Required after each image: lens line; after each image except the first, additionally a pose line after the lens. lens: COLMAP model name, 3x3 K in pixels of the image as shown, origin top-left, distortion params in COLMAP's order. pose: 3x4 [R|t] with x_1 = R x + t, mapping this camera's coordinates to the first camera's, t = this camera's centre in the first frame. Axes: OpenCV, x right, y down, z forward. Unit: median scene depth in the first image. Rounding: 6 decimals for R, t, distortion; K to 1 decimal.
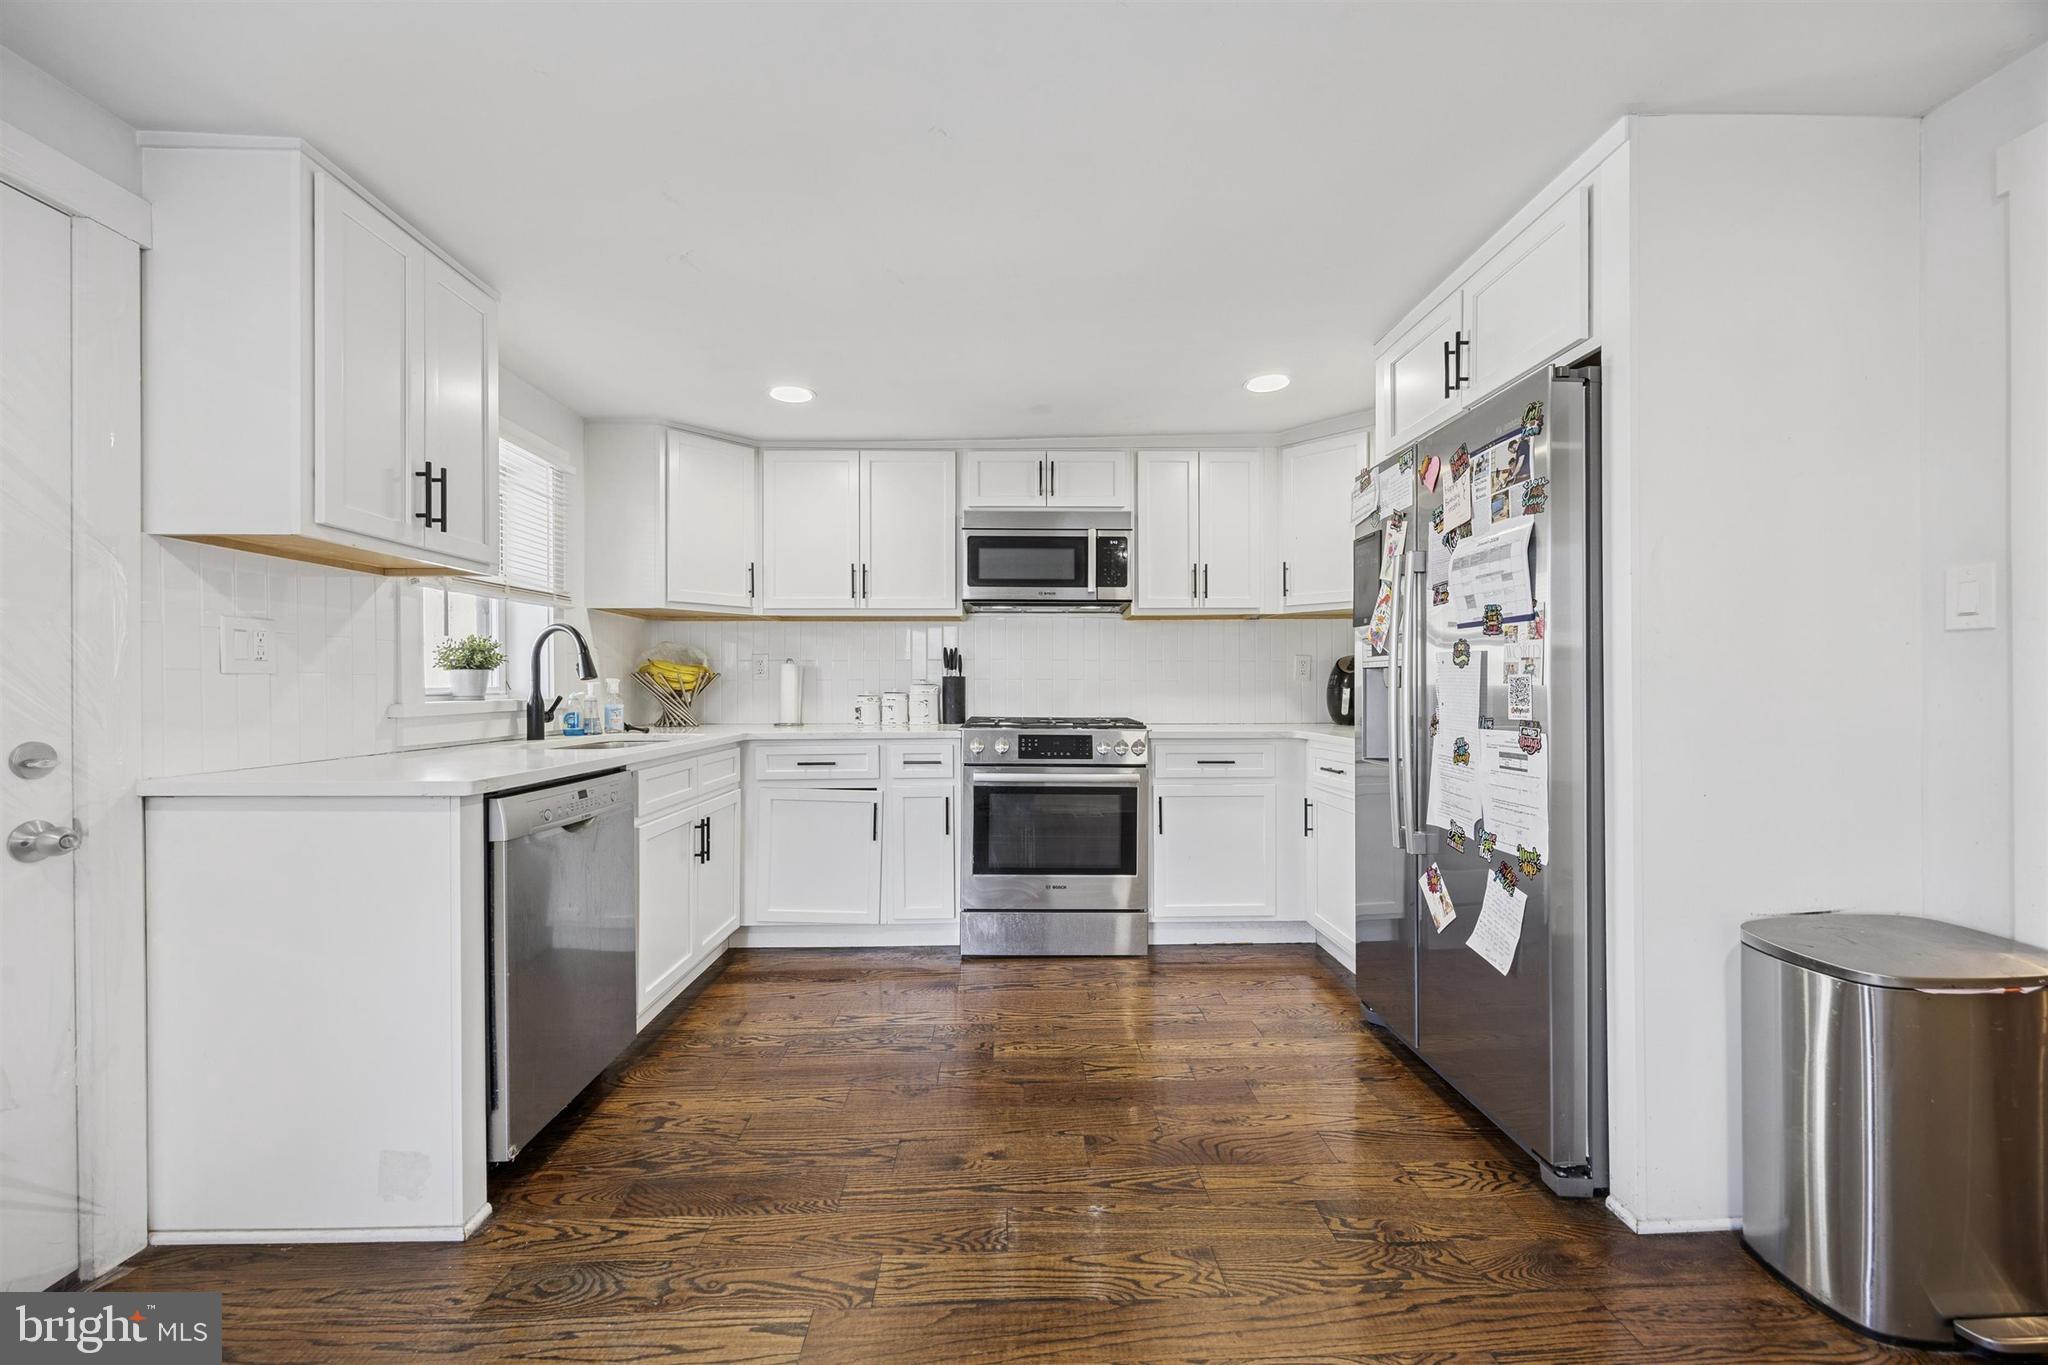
lens RADIAL K [[782.6, 0, 1028.9], [0, 782.6, 688.8], [0, 0, 1]] dist [-0.002073, 0.000044]
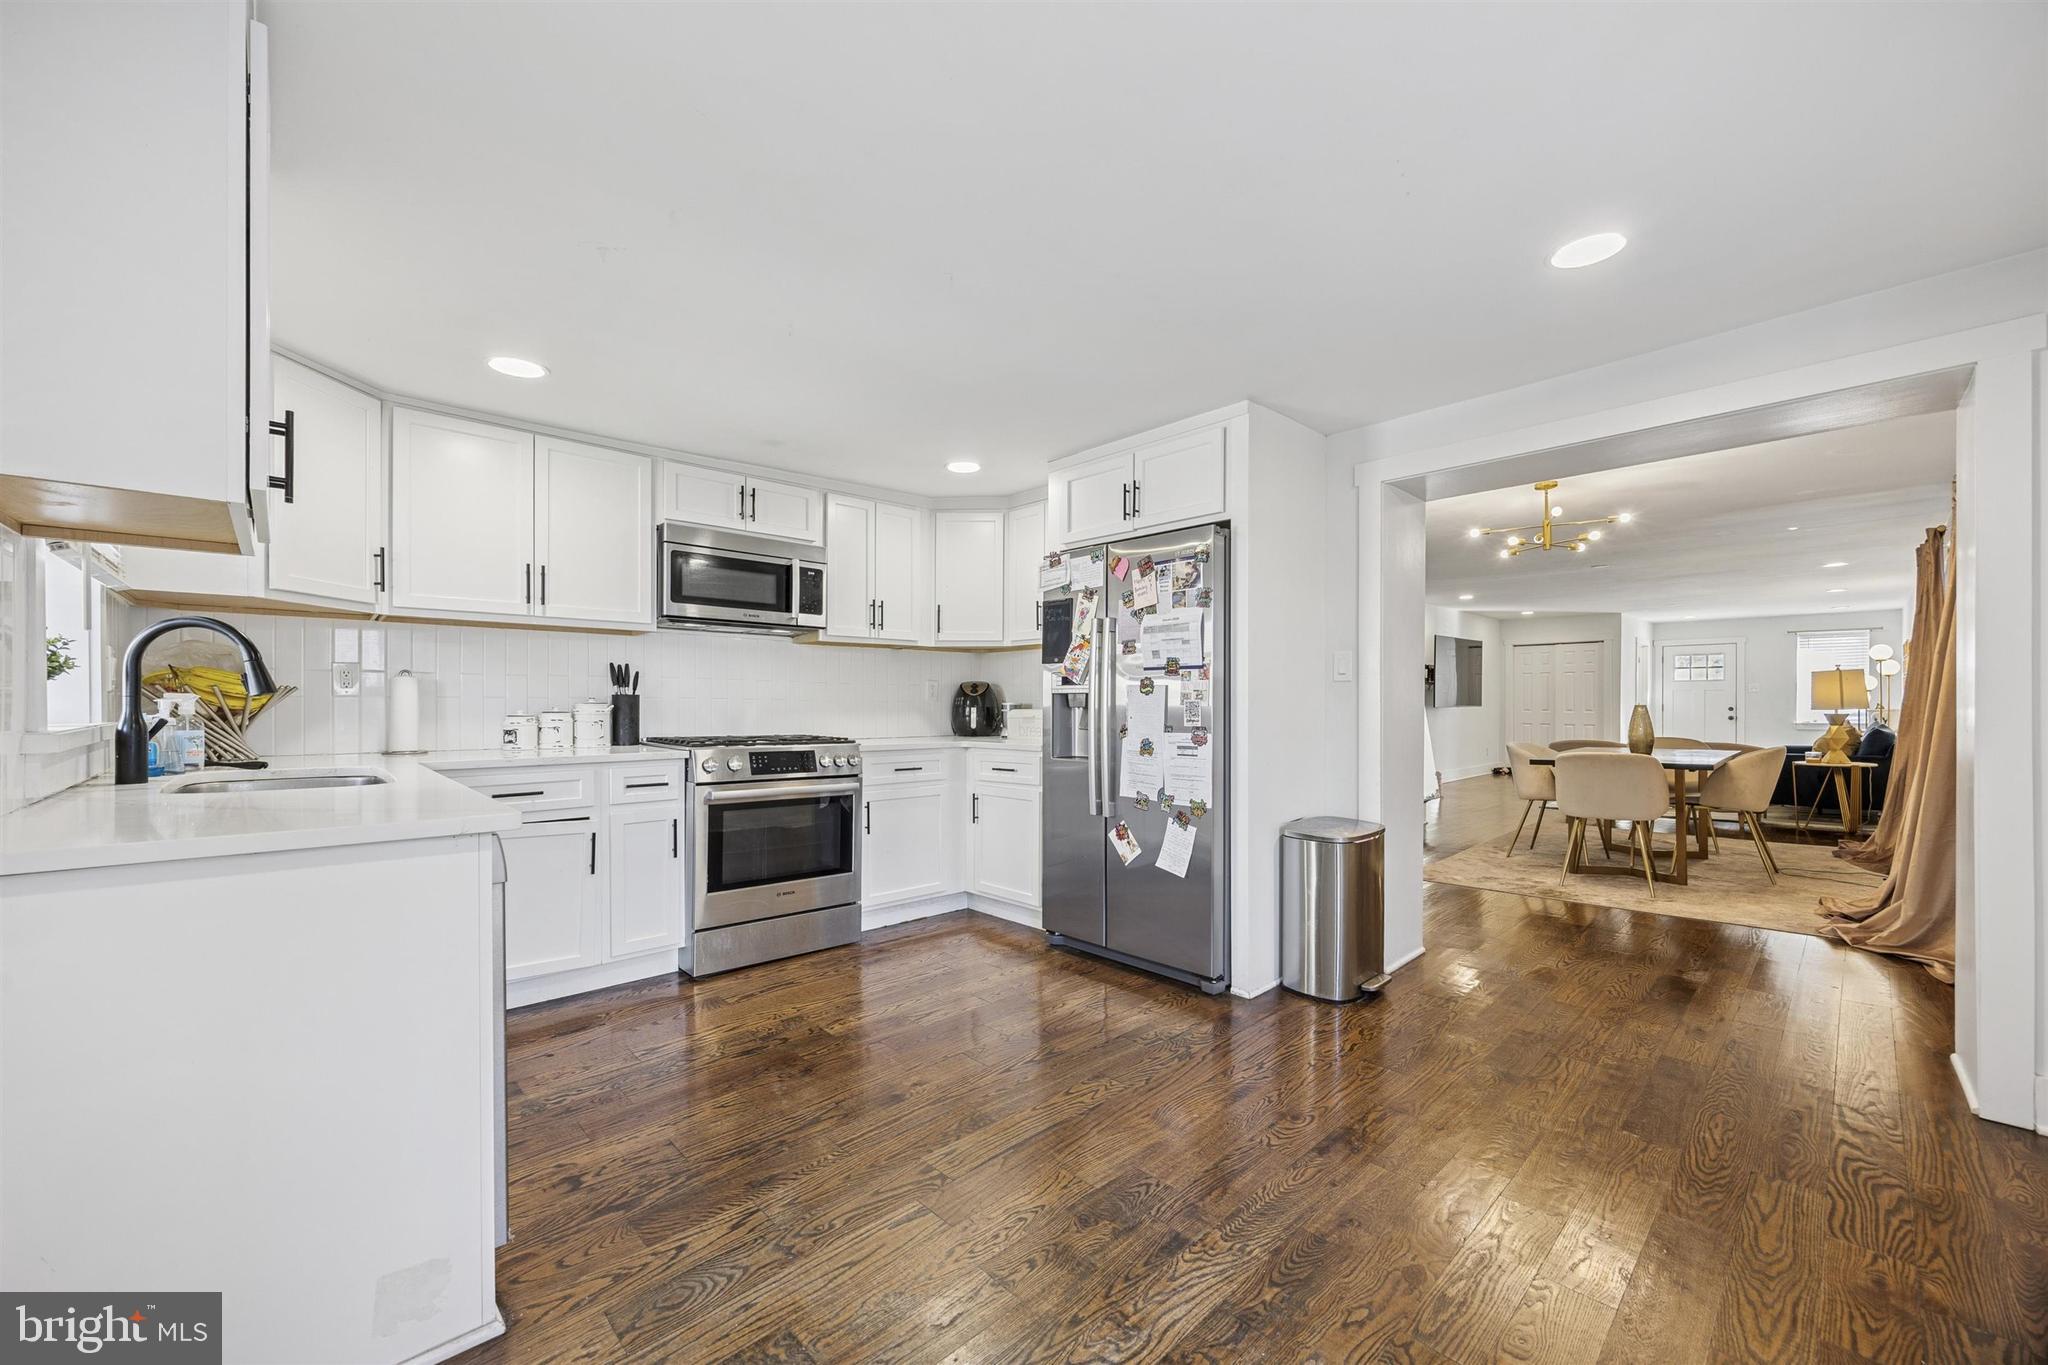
lens RADIAL K [[792.9, 0, 1039.5], [0, 792.9, 711.8], [0, 0, 1]] dist [-0.001752, 0.000581]
pose [[0.741609, -0.003163, 0.670824, -0.450624], [-0.000492, 0.999986, 0.005258, -0.000616], [-0.670832, -0.004230, 0.741598, -0.035800]]
